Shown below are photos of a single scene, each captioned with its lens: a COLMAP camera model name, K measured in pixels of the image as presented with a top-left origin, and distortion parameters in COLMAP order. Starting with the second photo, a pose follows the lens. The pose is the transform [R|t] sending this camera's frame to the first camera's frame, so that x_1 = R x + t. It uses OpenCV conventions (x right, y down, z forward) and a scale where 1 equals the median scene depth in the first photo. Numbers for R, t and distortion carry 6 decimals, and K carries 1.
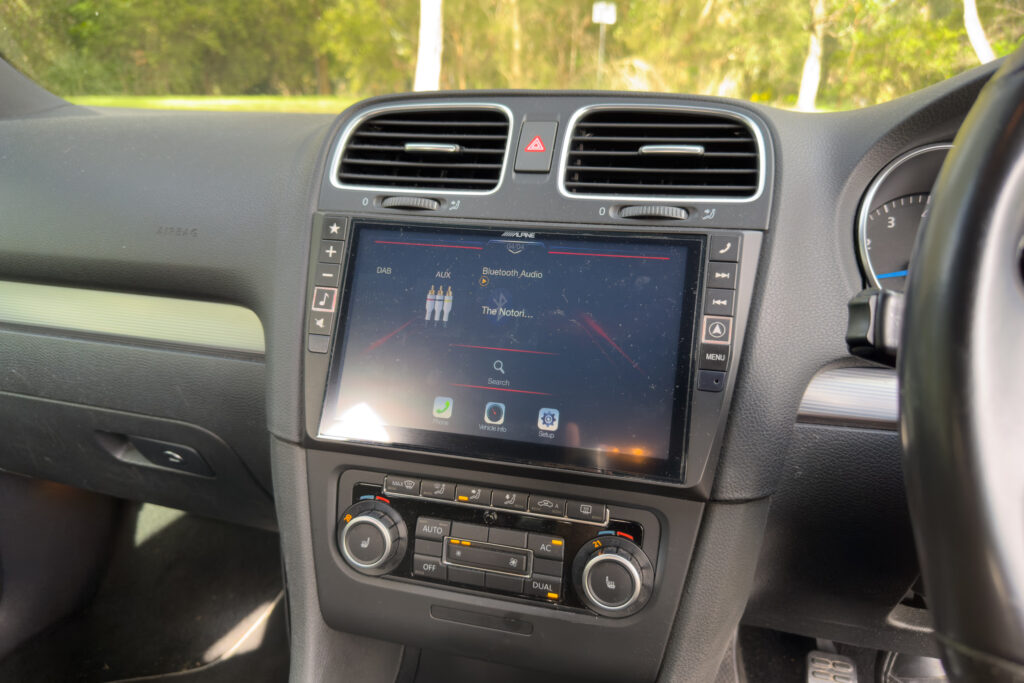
lens RADIAL K [[718.5, 0, 512.0], [0, 718.5, 341.5], [0, 0, 1]] dist [0.102637, -0.168708]
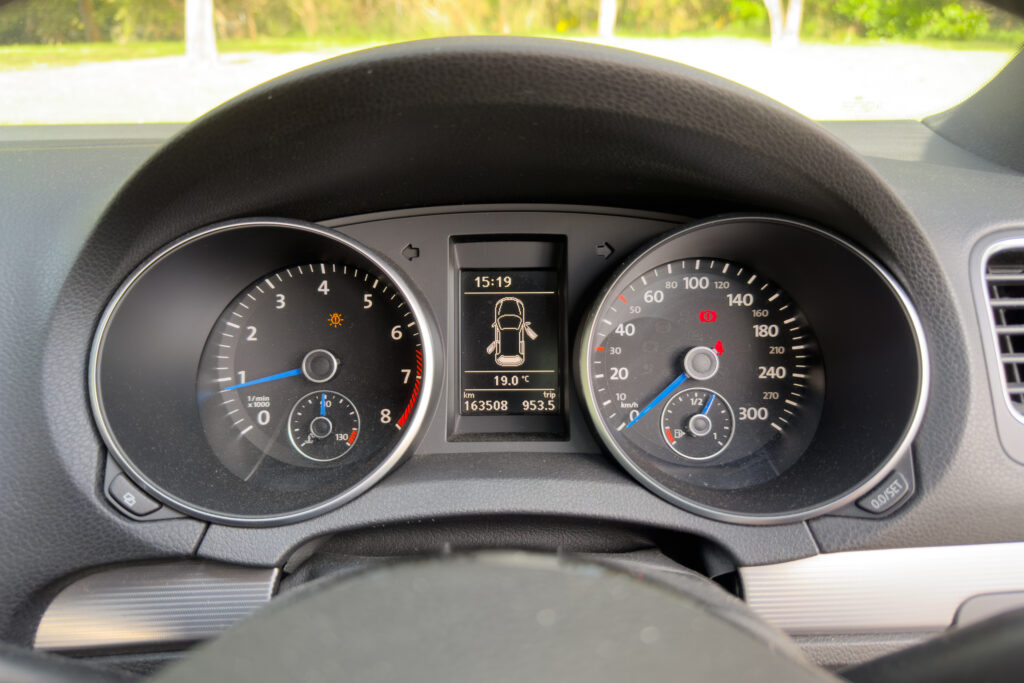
lens RADIAL K [[742.6, 0, 511.9], [0, 742.6, 352.9], [0, 0, 1]] dist [-0.055145, 0.038267]
pose [[0.971035, -0.124324, 0.204045, 0.706424], [0.104974, 0.989116, 0.103102, -0.197876], [-0.214642, -0.078696, 0.973517, 0.270199]]
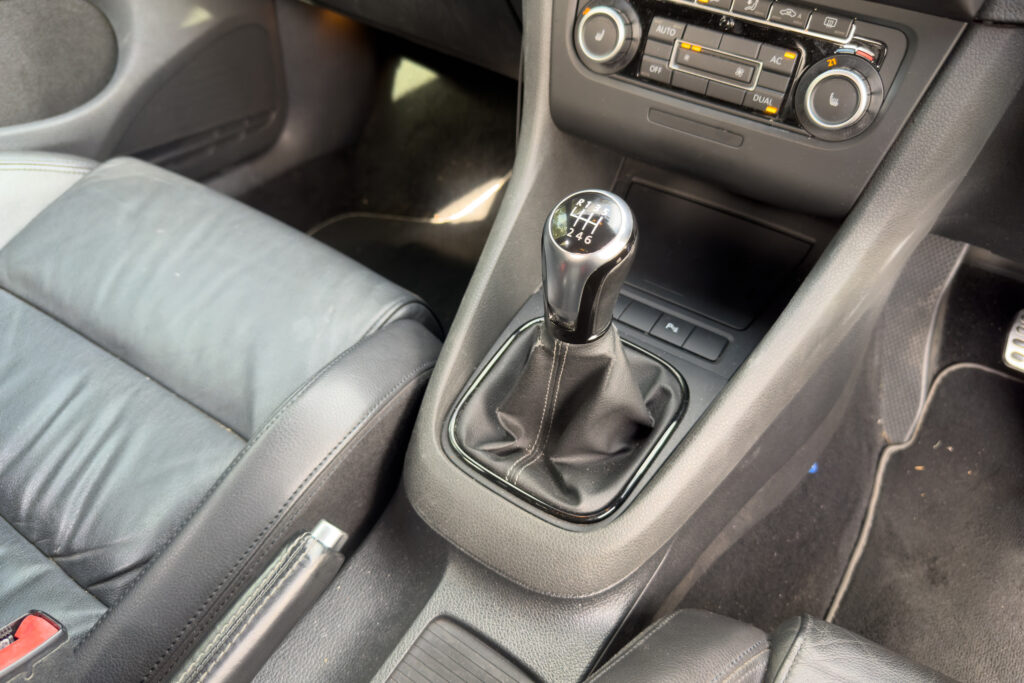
lens RADIAL K [[742.6, 0, 511.9], [0, 742.6, 352.9], [0, 0, 1]] dist [-0.055145, 0.038267]
pose [[0.937560, 0.246636, -0.245261, 0.049813], [-0.116748, 0.887363, 0.446045, 0.225563], [0.327646, -0.389560, 0.860750, -0.123162]]
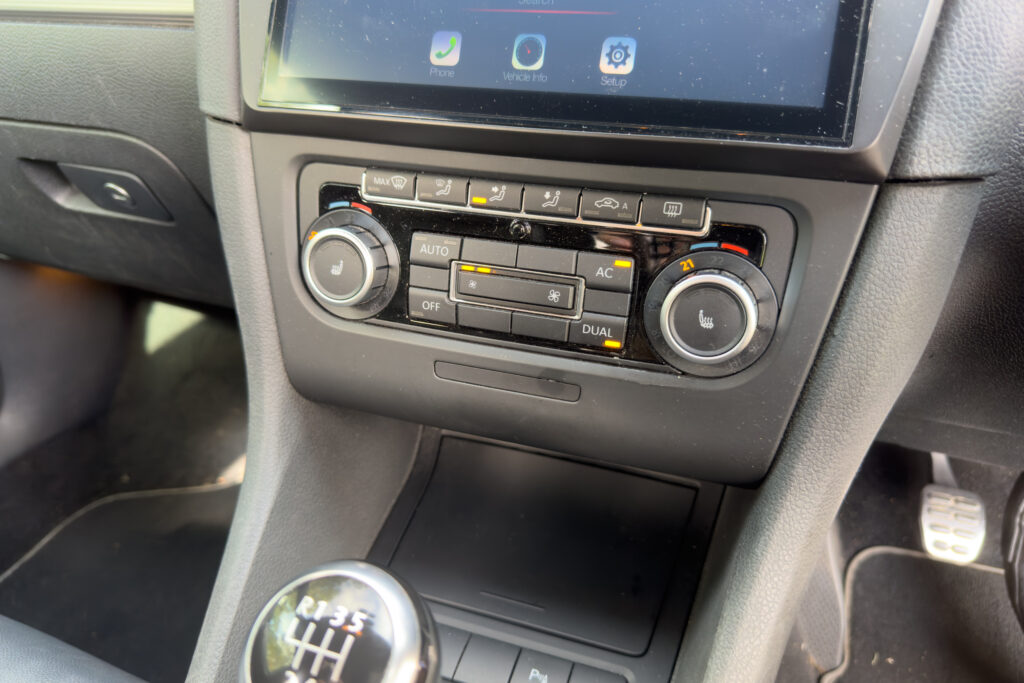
lens RADIAL K [[718.5, 0, 512.0], [0, 718.5, 341.5], [0, 0, 1]] dist [0.102637, -0.168708]
pose [[0.996302, 0.026465, -0.081740, 0.017773], [-0.011227, 0.983321, 0.181529, 0.220052], [0.085181, -0.179940, 0.979983, 0.338455]]
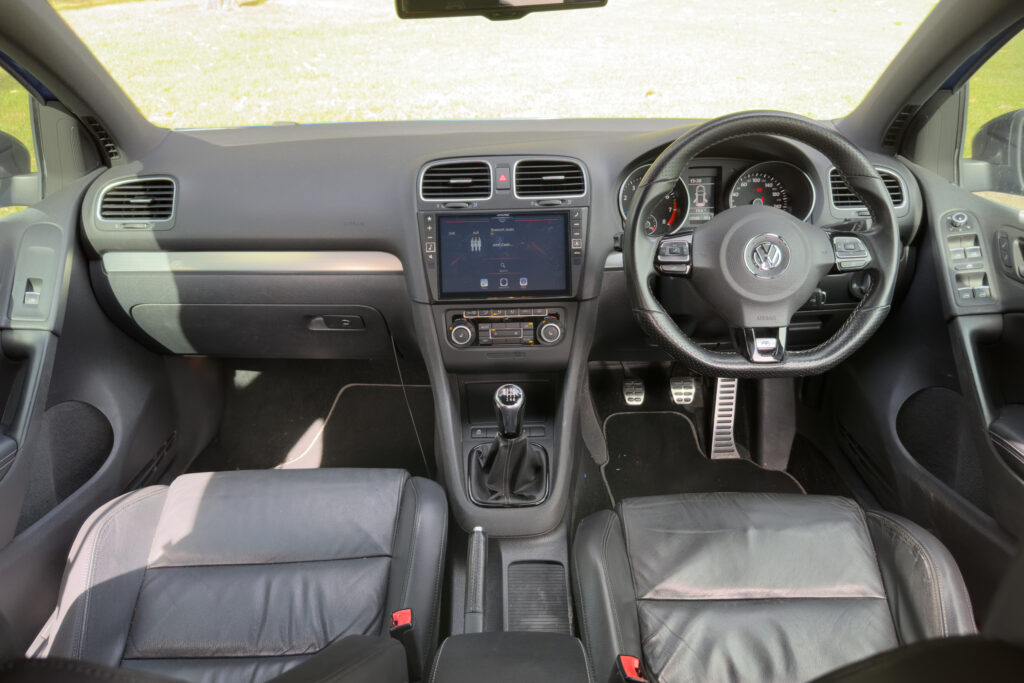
lens RADIAL K [[718.5, 0, 512.0], [0, 718.5, 341.5], [0, 0, 1]] dist [0.102637, -0.168708]
pose [[0.964932, -0.147238, 0.217317, -0.607776], [0.109653, 0.978277, 0.175925, -0.154943], [-0.238499, -0.145926, 0.960117, -1.646364]]
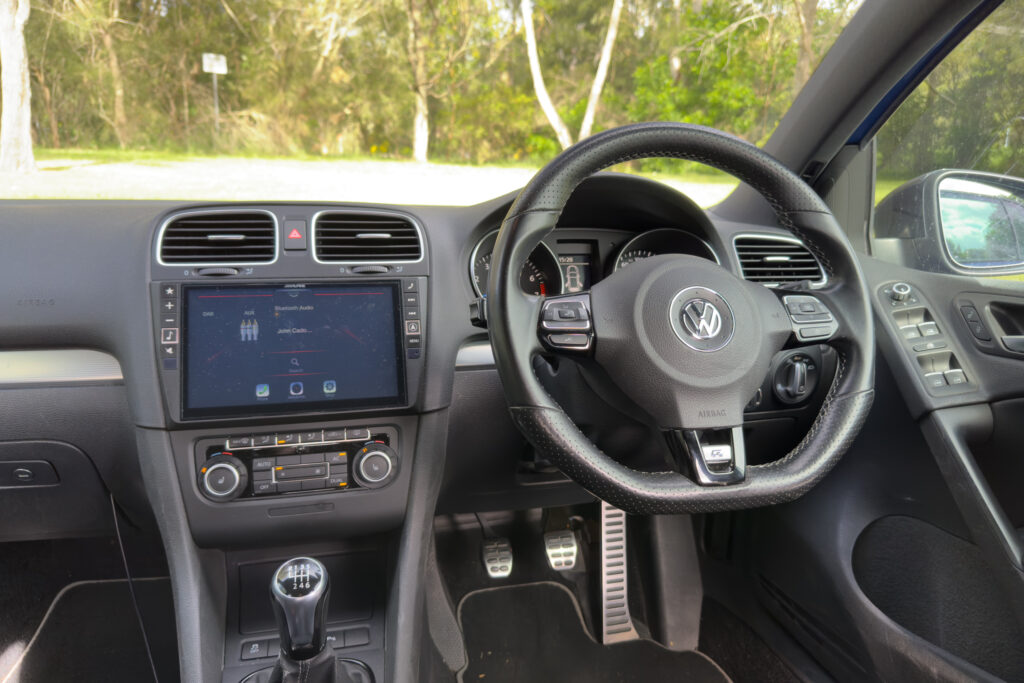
lens RADIAL K [[718.5, 0, 512.0], [0, 718.5, 341.5], [0, 0, 1]] dist [0.102637, -0.168708]
pose [[0.882705, -0.107491, 0.457469, -0.340326], [0.135118, 0.990434, -0.027993, 0.102677], [-0.450084, 0.086522, 0.888785, -0.769837]]
